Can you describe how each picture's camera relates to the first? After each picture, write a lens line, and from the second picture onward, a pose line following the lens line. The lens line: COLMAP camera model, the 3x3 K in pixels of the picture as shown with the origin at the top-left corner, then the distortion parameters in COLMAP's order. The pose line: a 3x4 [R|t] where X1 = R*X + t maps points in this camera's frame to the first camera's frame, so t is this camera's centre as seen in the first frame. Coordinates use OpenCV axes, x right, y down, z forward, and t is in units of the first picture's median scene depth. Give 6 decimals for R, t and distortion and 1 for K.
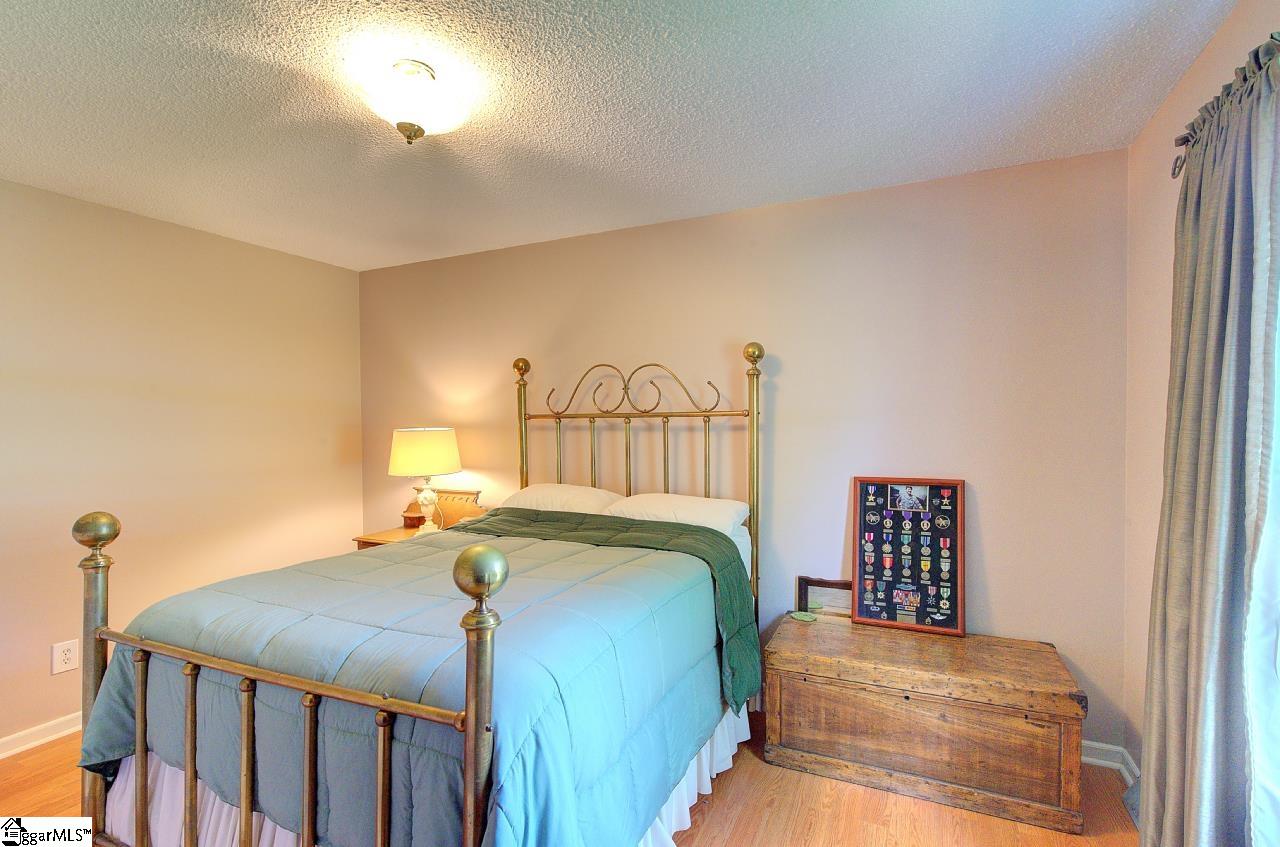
lens RADIAL K [[593.5, 0, 644.5], [0, 593.5, 426.7], [0, 0, 1]] dist [-0.001994, -0.000012]
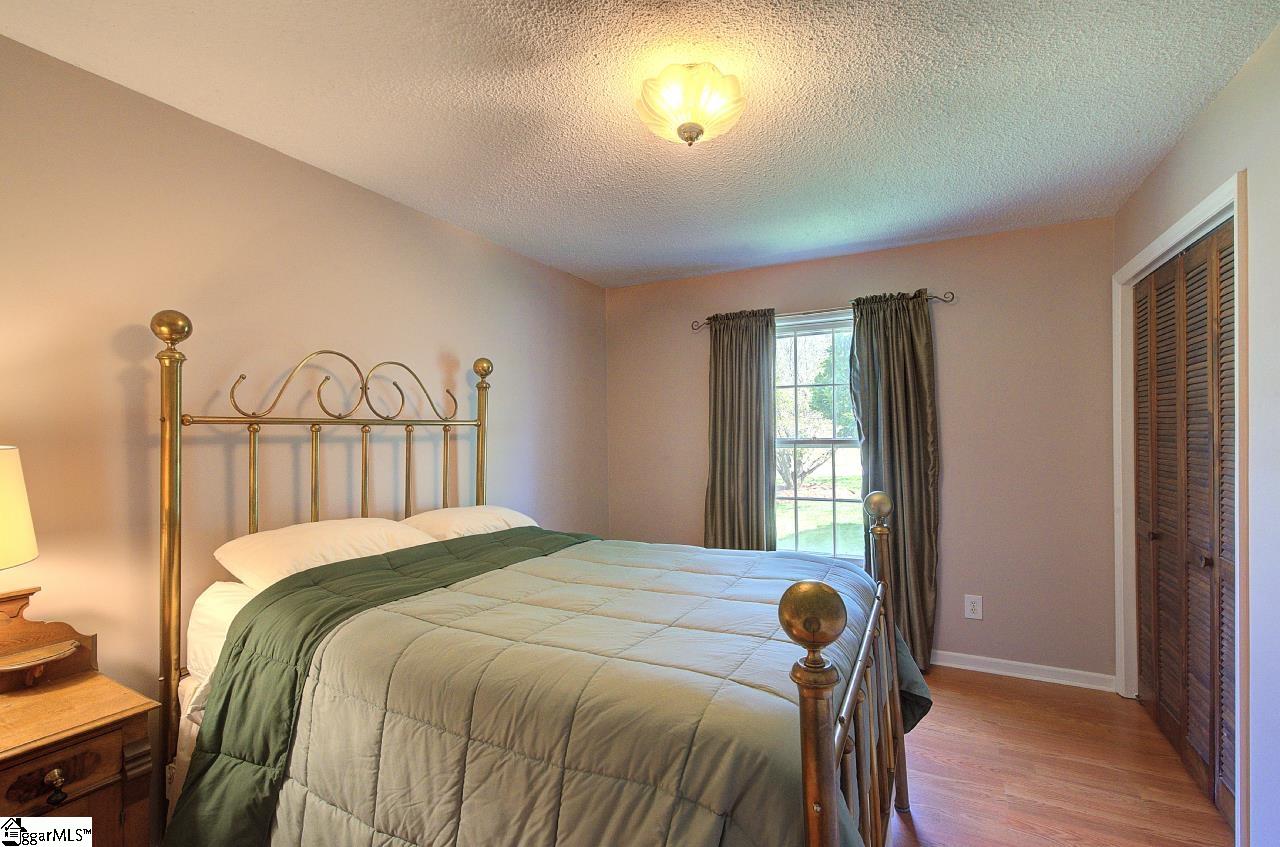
lens RADIAL K [[581.5, 0, 654.7], [0, 581.5, 435.6], [0, 0, 1]] dist [-0.008648, -0.000013]
pose [[0.005908, -0.000933, 0.999982, -0.790112], [0.011842, 0.999930, 0.000863, 0.002336], [-0.999912, 0.011837, 0.005918, 0.614714]]
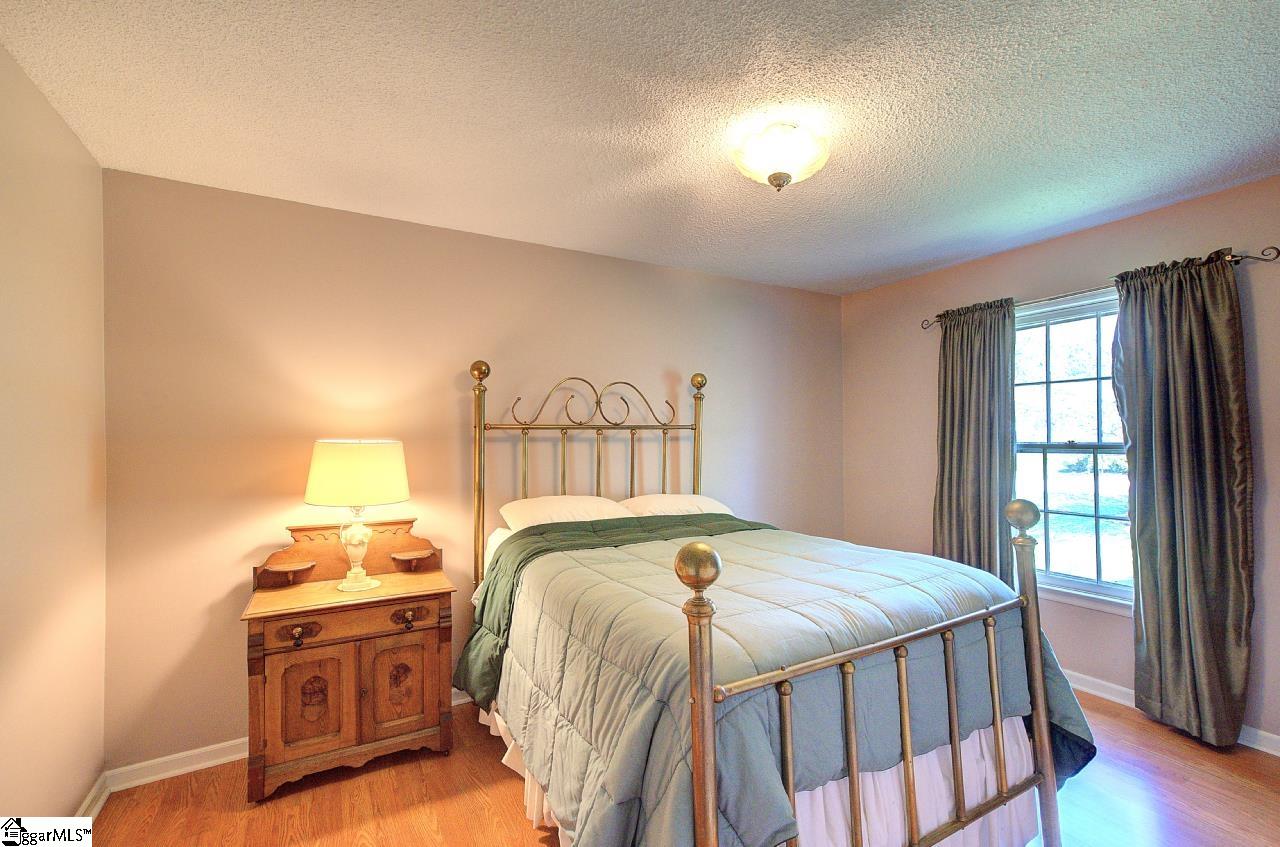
lens RADIAL K [[580.6, 0, 642.1], [0, 580.6, 434.5], [0, 0, 1]] dist [-0.003322, 0.000749]
pose [[0.562760, 0.006363, 0.826596, -0.857072], [0.005194, 0.999923, -0.011234, 0.006179], [-0.826604, 0.010616, 0.562684, 0.342954]]
